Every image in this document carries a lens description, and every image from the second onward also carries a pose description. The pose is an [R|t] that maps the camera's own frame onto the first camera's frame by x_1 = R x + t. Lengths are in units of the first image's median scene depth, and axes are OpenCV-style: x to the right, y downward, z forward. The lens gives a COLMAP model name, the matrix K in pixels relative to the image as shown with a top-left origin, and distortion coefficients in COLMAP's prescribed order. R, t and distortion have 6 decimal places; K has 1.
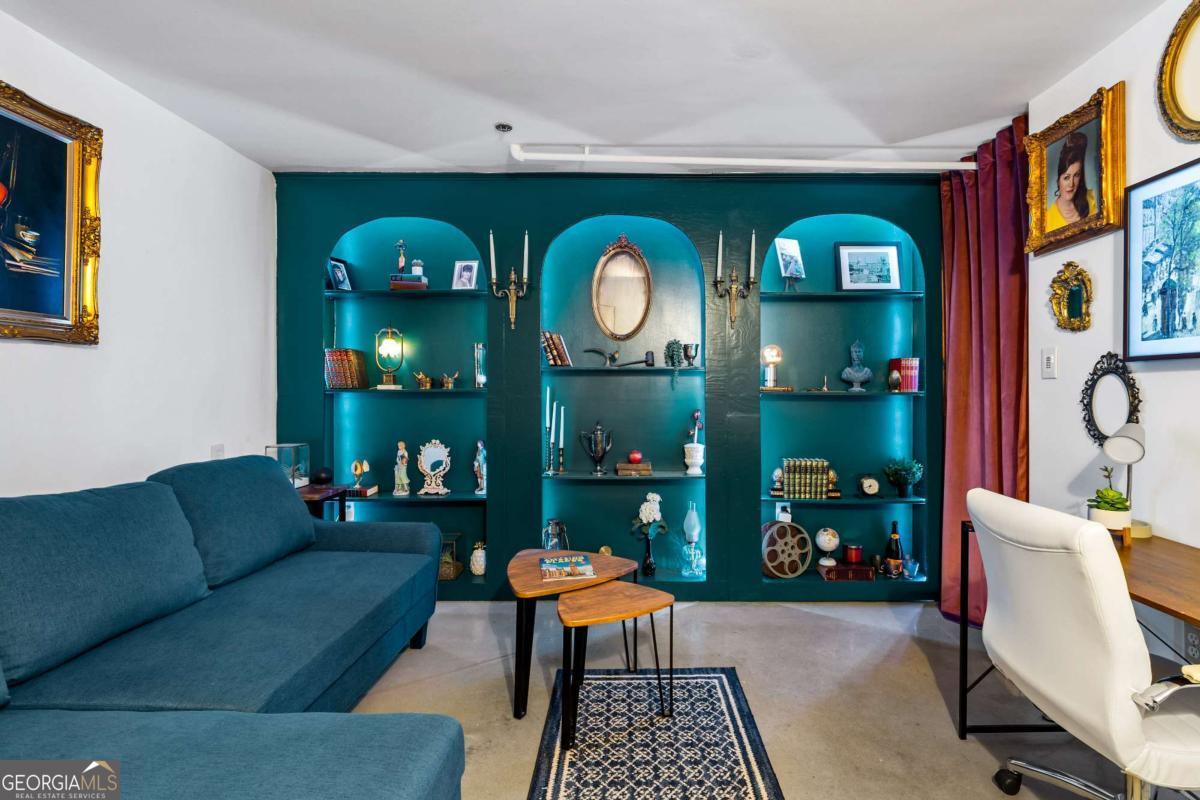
lens RADIAL K [[553.3, 0, 636.2], [0, 553.3, 391.7], [0, 0, 1]] dist [0.001834, -0.000566]
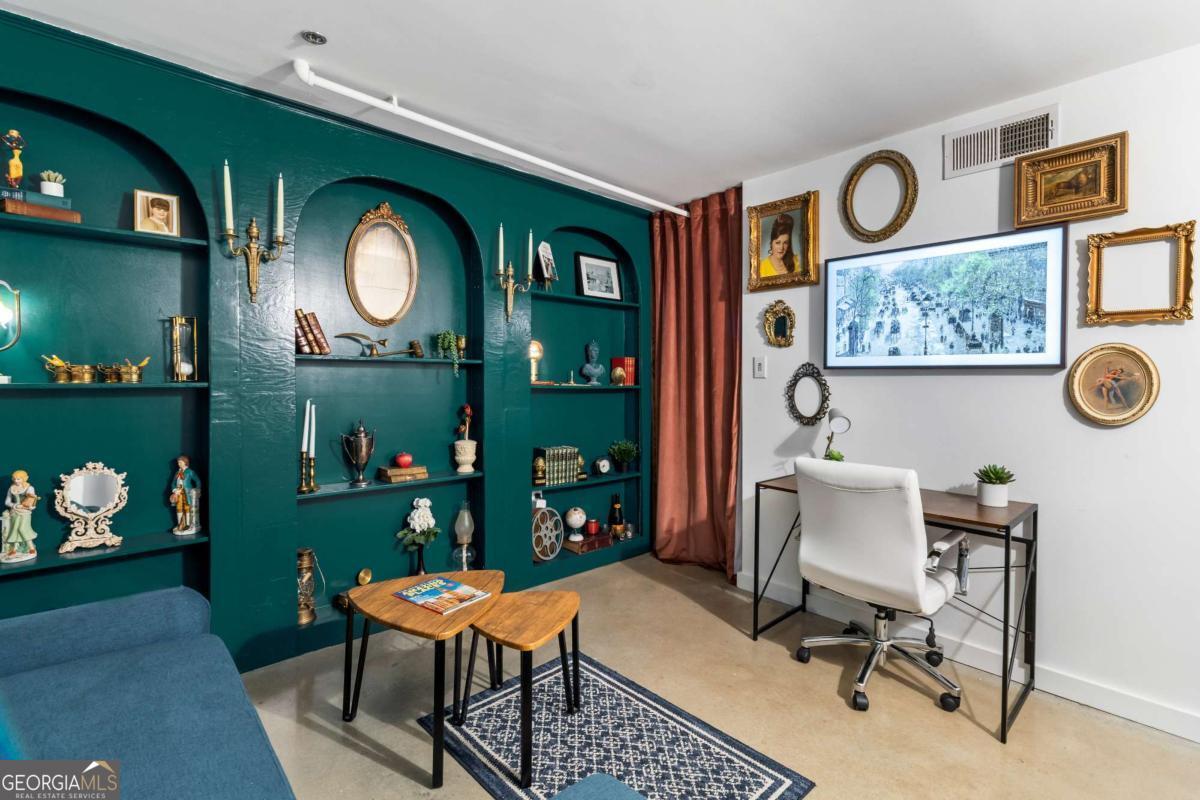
lens RADIAL K [[553.3, 0, 591.6], [0, 553.3, 381.8], [0, 0, 1]] dist [0.001834, -0.000566]
pose [[0.745580, 0.001141, 0.666415, -0.490269], [-0.005559, 0.999974, 0.004507, -0.016257], [-0.666393, -0.007065, 0.745567, 0.193820]]
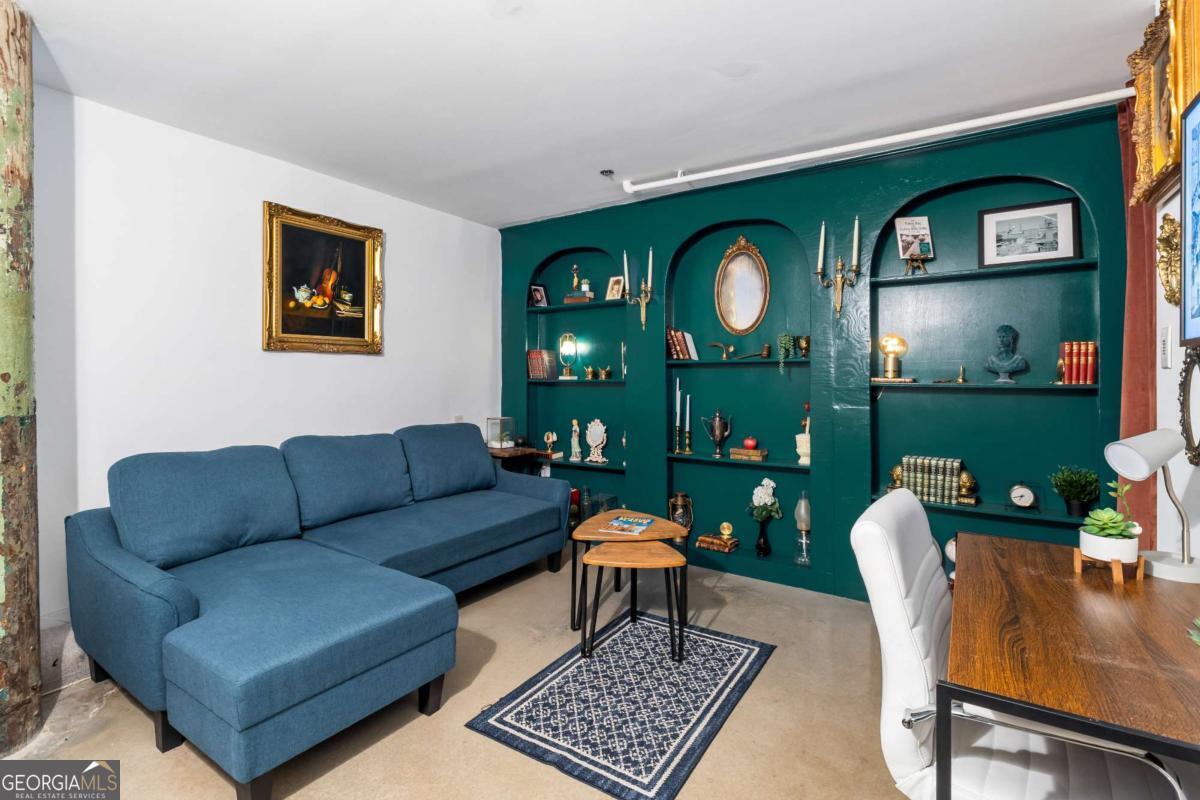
lens RADIAL K [[553.3, 0, 644.6], [0, 553.3, 380.6], [0, 0, 1]] dist [0.001834, -0.000566]
pose [[0.845472, 0.003144, -0.534011, 0.512100], [-0.003062, 0.999995, 0.001039, -0.004986], [0.534011, 0.000757, 0.845477, -0.018360]]
